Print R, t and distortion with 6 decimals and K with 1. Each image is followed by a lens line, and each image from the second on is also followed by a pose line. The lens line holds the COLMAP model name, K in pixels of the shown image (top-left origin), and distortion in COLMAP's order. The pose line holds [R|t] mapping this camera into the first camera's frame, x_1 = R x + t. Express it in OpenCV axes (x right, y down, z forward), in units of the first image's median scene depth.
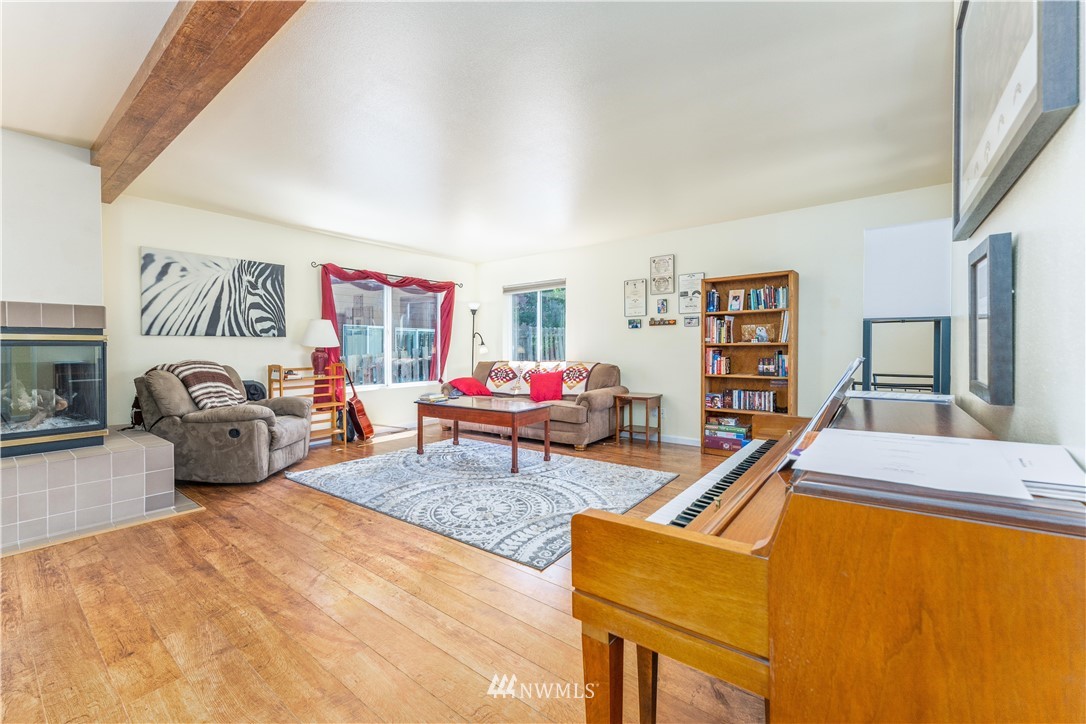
lens RADIAL K [[443.6, 0, 542.4], [0, 443.6, 352.4], [0, 0, 1]] dist [0.002086, -0.000059]
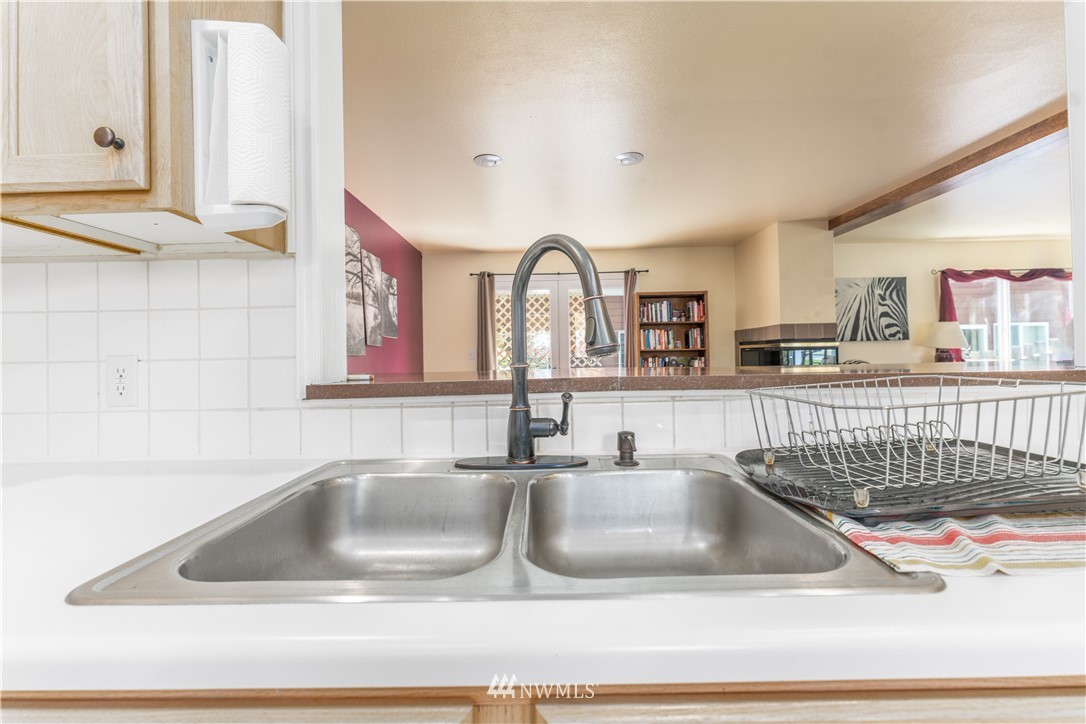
lens RADIAL K [[443.6, 0, 542.4], [0, 443.6, 352.4], [0, 0, 1]] dist [0.002086, -0.000059]
pose [[0.617481, -0.016778, -0.786407, -0.279599], [0.009842, 0.999859, -0.013604, 0.003495], [0.786524, 0.000660, 0.617559, -0.454495]]
